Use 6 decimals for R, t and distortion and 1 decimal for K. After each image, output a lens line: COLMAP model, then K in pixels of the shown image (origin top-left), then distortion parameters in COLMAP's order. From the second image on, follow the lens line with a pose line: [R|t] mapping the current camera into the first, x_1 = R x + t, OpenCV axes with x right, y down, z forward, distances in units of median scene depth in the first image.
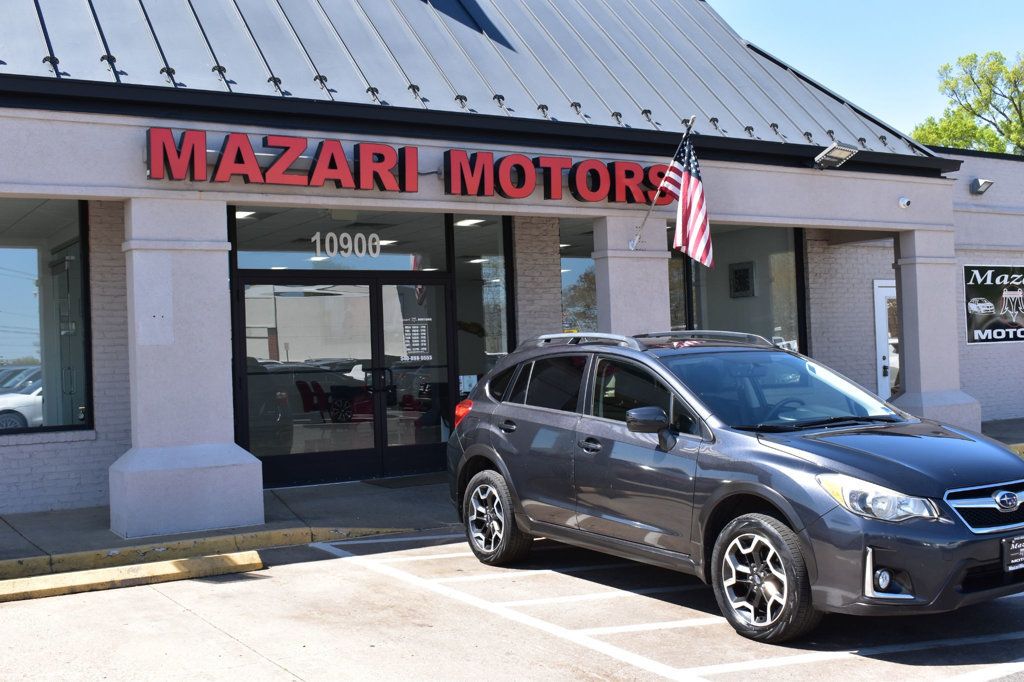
lens RADIAL K [[1173.3, 0, 512.0], [0, 1173.3, 341.0], [0, 0, 1]] dist [-0.045452, -0.015883]
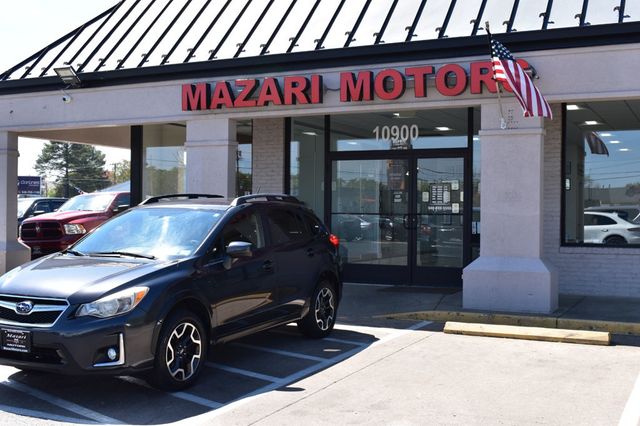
lens RADIAL K [[792.4, 0, 320.0], [0, 792.4, 213.0], [0, 0, 1]] dist [-0.055329, -0.026391]
pose [[0.522219, 0.040837, -0.851833, 0.918979], [-0.014884, 0.999137, 0.038774, -0.020827], [0.852681, -0.007570, 0.522376, 0.479562]]
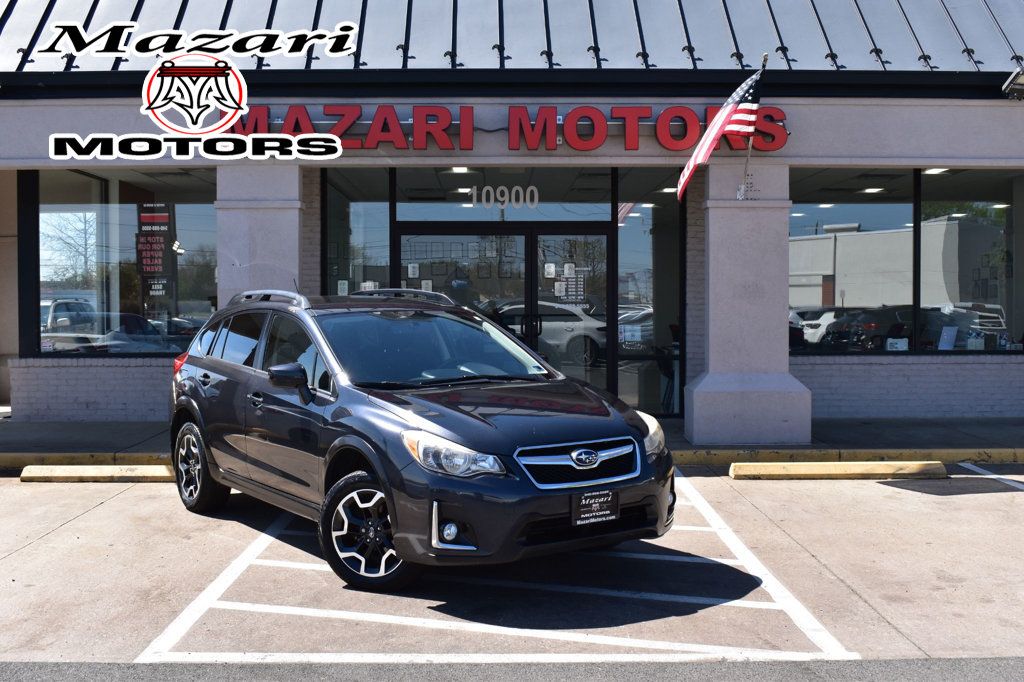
lens RADIAL K [[1173.3, 0, 512.0], [0, 1173.3, 341.0], [0, 0, 1]] dist [-0.045452, -0.015883]
pose [[0.854615, 0.049513, -0.516896, 0.548622], [-0.021877, 0.997993, 0.059427, -0.020181], [0.518801, -0.039479, 0.853983, 0.123147]]
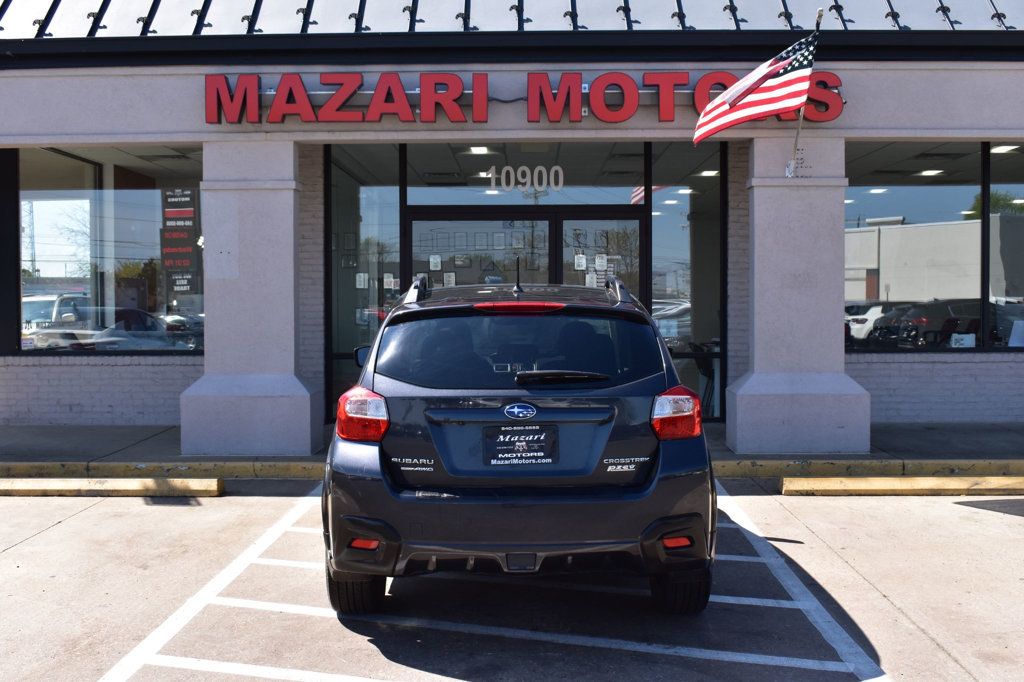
lens RADIAL K [[1173.3, 0, 512.0], [0, 1173.3, 341.0], [0, 0, 1]] dist [-0.045452, -0.015883]
pose [[0.837891, 0.050548, -0.543492, 0.495470], [-0.019179, 0.997814, 0.063235, -0.012754], [0.545500, -0.042560, 0.837029, 0.240542]]
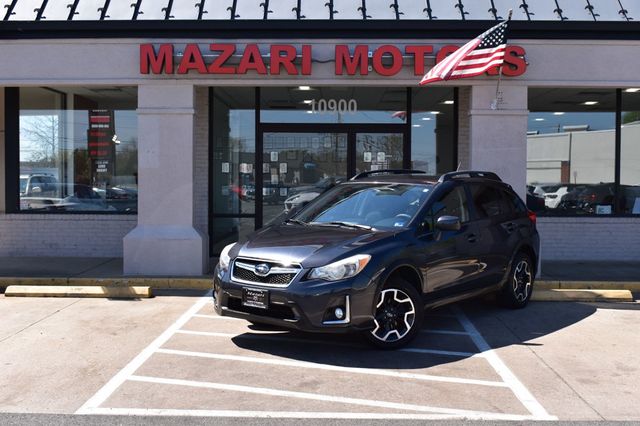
lens RADIAL K [[812.3, 0, 320.0], [0, 812.3, 213.0], [0, 0, 1]] dist [-0.027865, -0.024497]
pose [[0.836407, 0.062012, -0.544590, 0.574332], [-0.028507, 0.997156, 0.069764, -0.021380], [0.547367, -0.042827, 0.835796, 0.111290]]
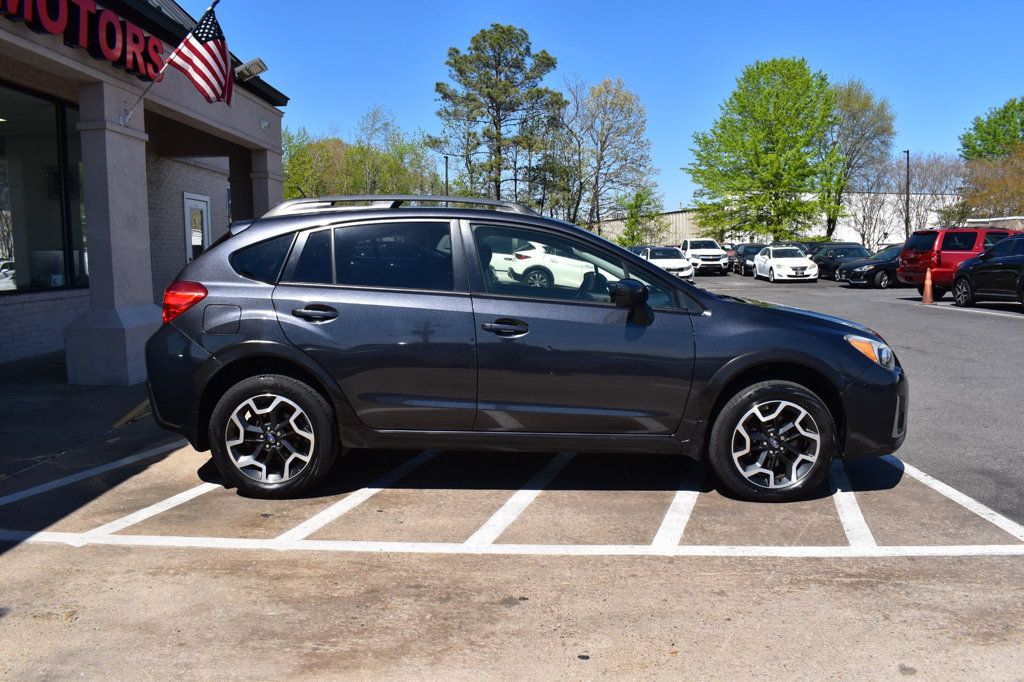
lens RADIAL K [[786.2, 0, 512.0], [0, 786.2, 341.0], [0, 0, 1]] dist [-0.002862, -0.001480]
pose [[0.512171, -0.066828, 0.856279, -0.372198], [-0.022106, 0.995612, 0.090925, 0.028354], [-0.858599, -0.065498, 0.508447, 0.547060]]
